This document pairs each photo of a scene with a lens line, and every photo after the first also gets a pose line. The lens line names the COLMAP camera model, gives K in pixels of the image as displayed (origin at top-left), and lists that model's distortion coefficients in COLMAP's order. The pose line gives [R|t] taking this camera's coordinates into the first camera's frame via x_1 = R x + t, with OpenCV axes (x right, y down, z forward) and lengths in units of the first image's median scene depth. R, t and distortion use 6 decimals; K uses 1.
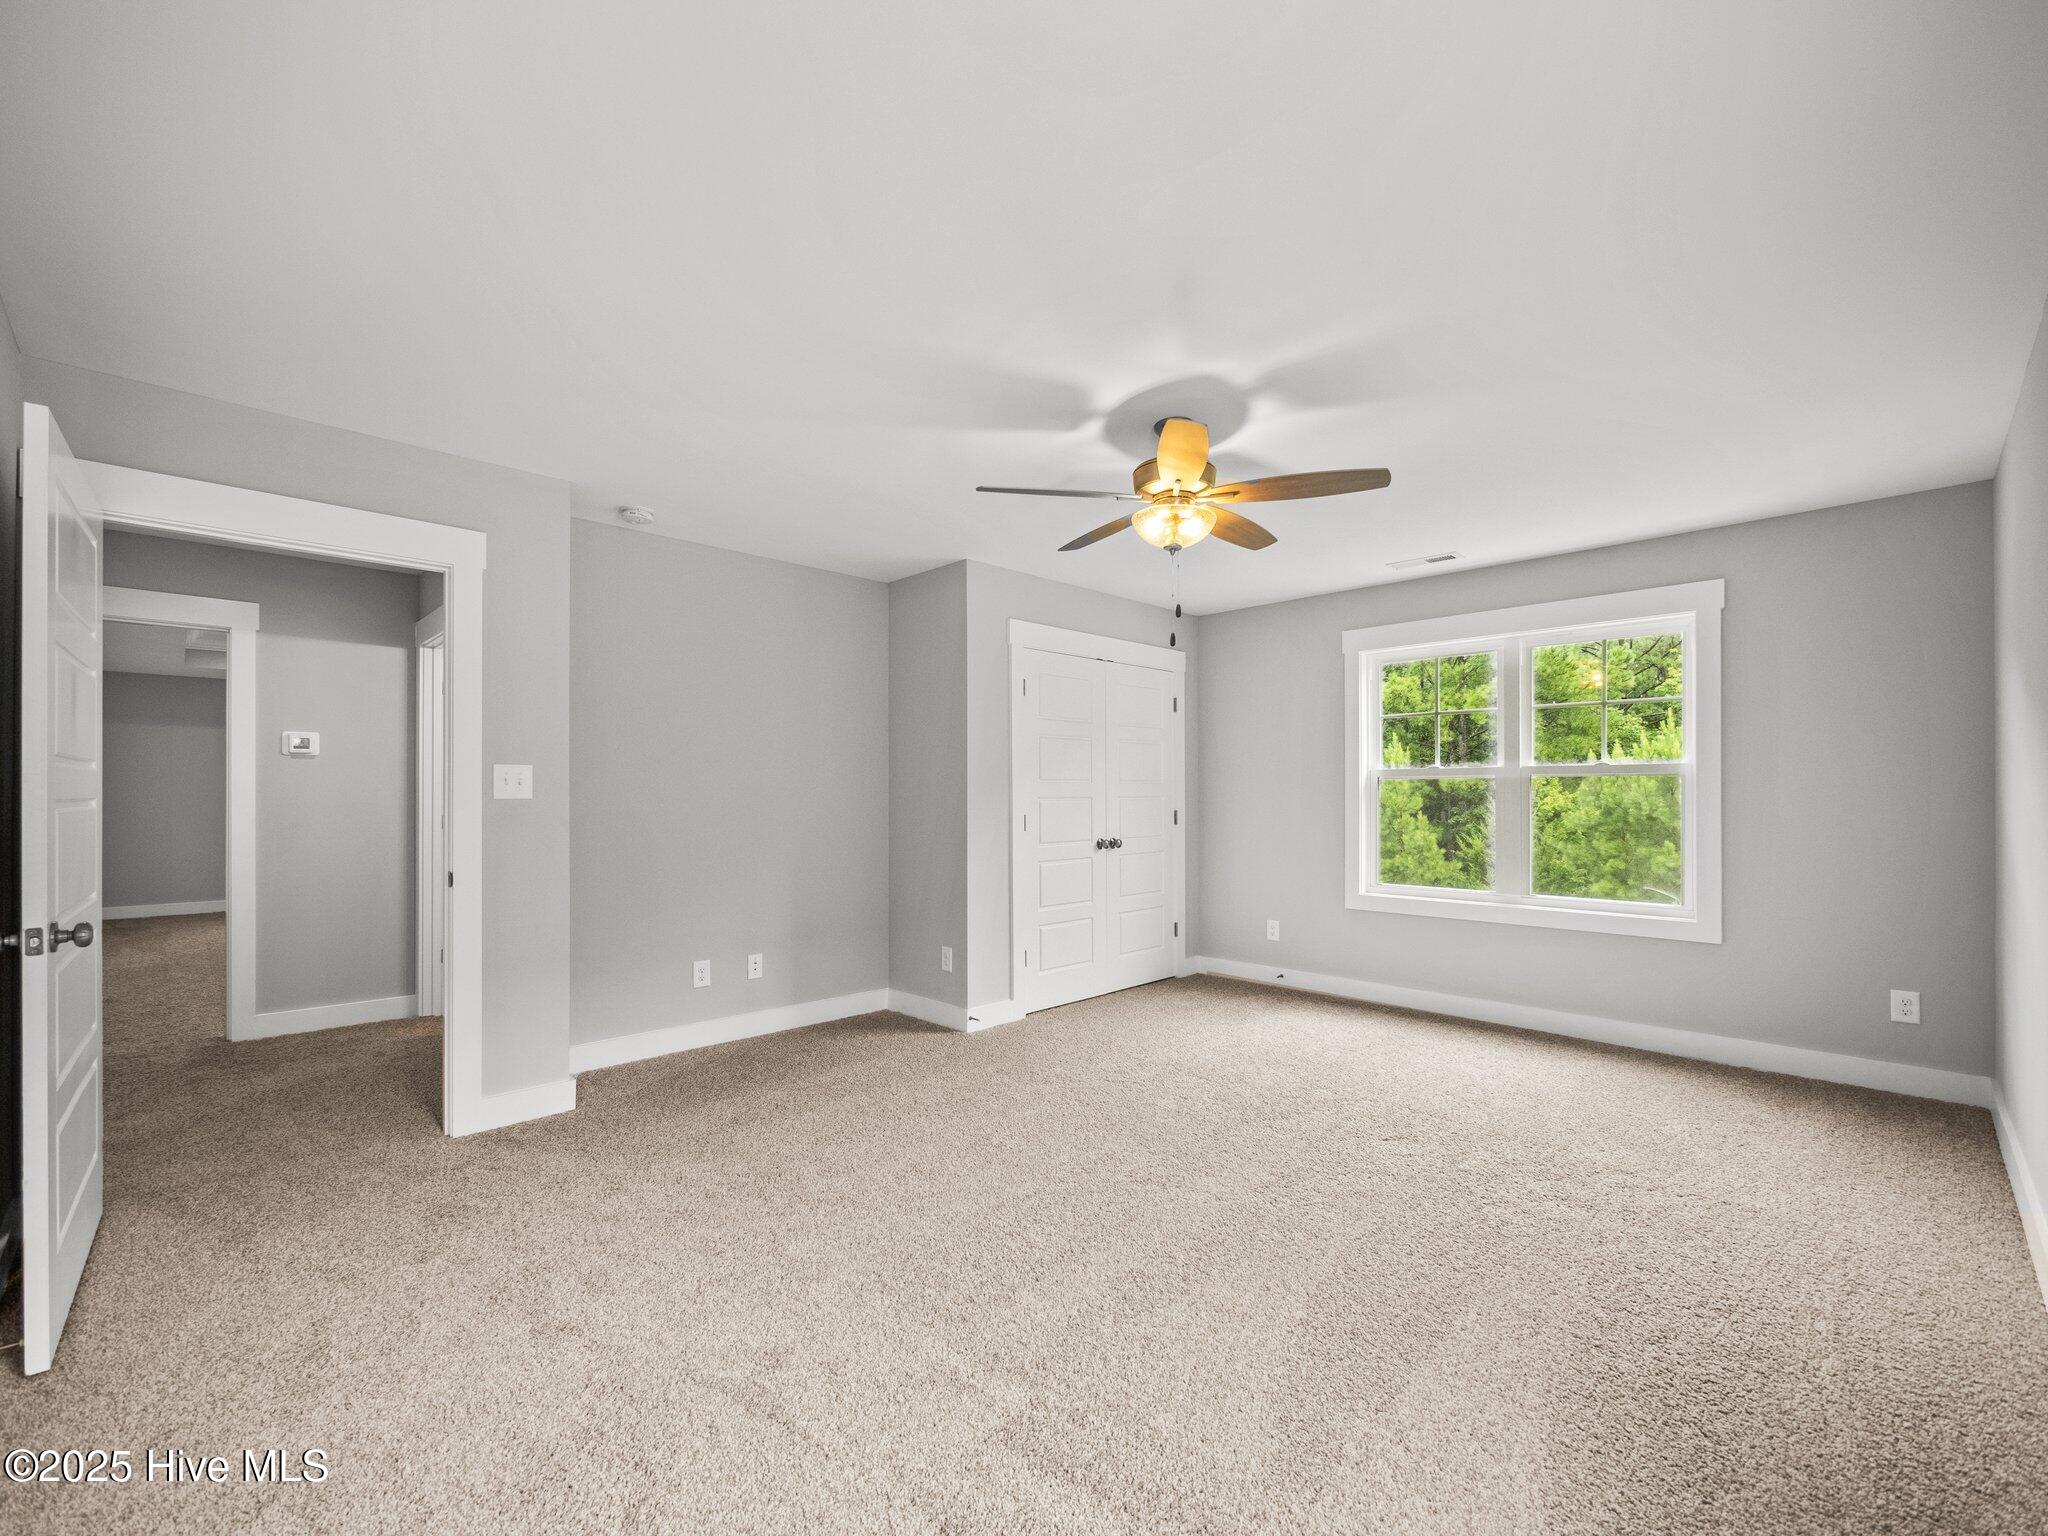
lens RADIAL K [[872.2, 0, 1022.5], [0, 872.2, 780.3], [0, 0, 1]] dist [-0.000948, 0.000256]
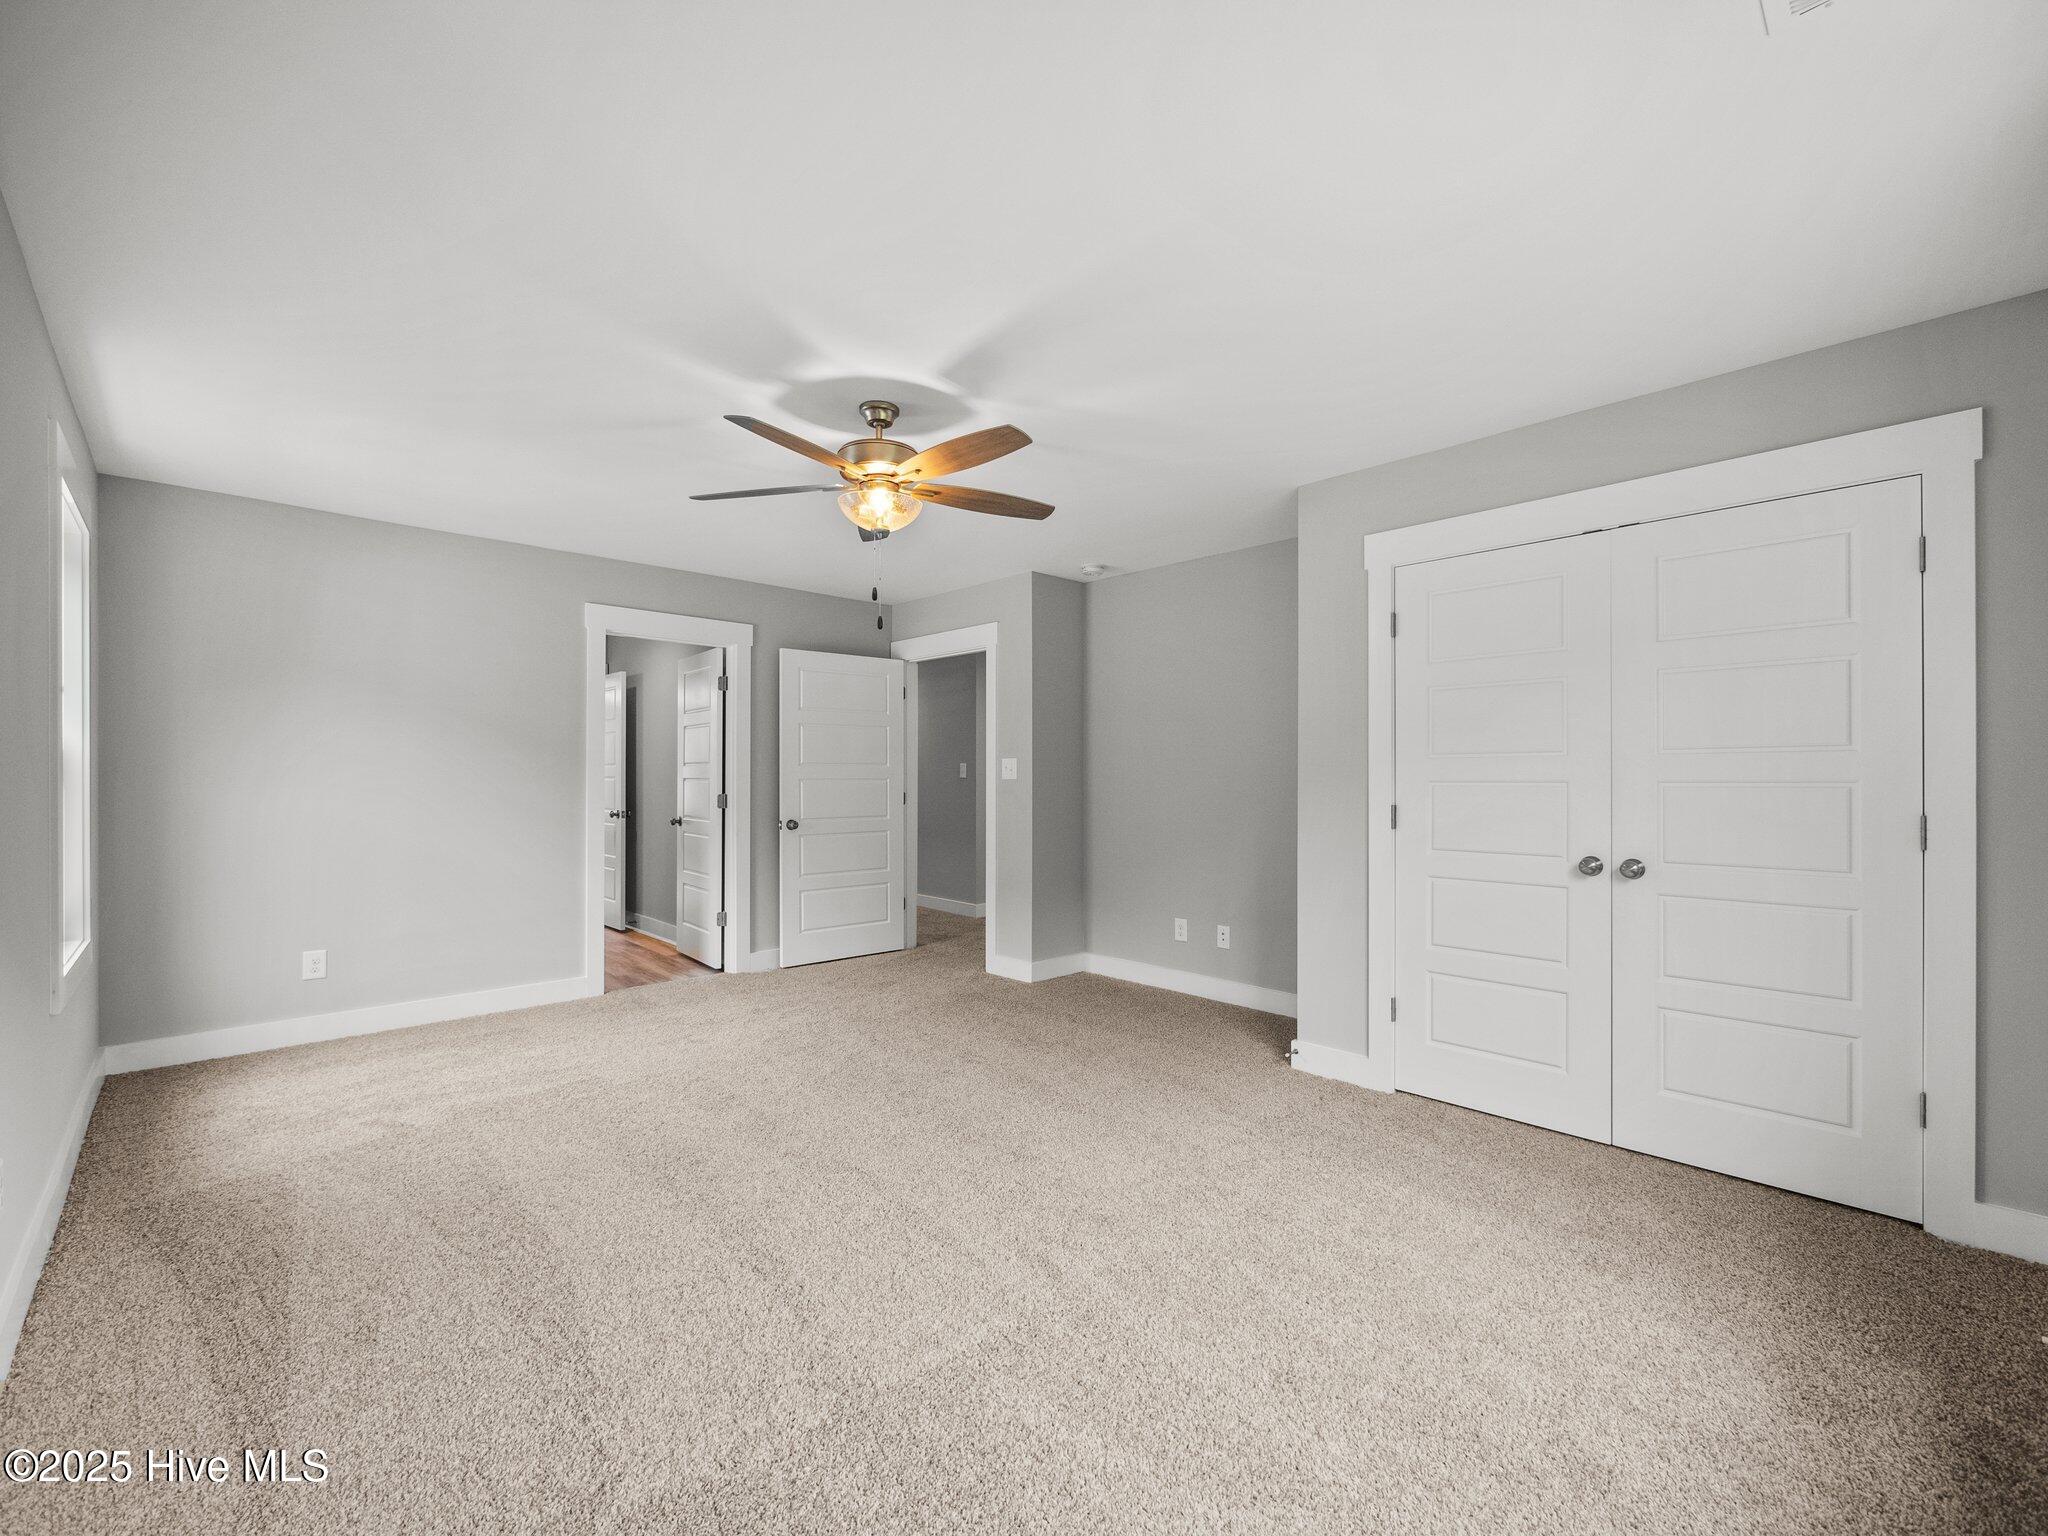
lens RADIAL K [[872.2, 0, 1022.5], [0, 872.2, 780.3], [0, 0, 1]] dist [-0.000948, 0.000256]
pose [[-0.014824, 0.002794, -0.999886, 0.805281], [0.015270, 0.999880, 0.002568, 0.014458], [0.999774, -0.015230, -0.014865, 0.803910]]
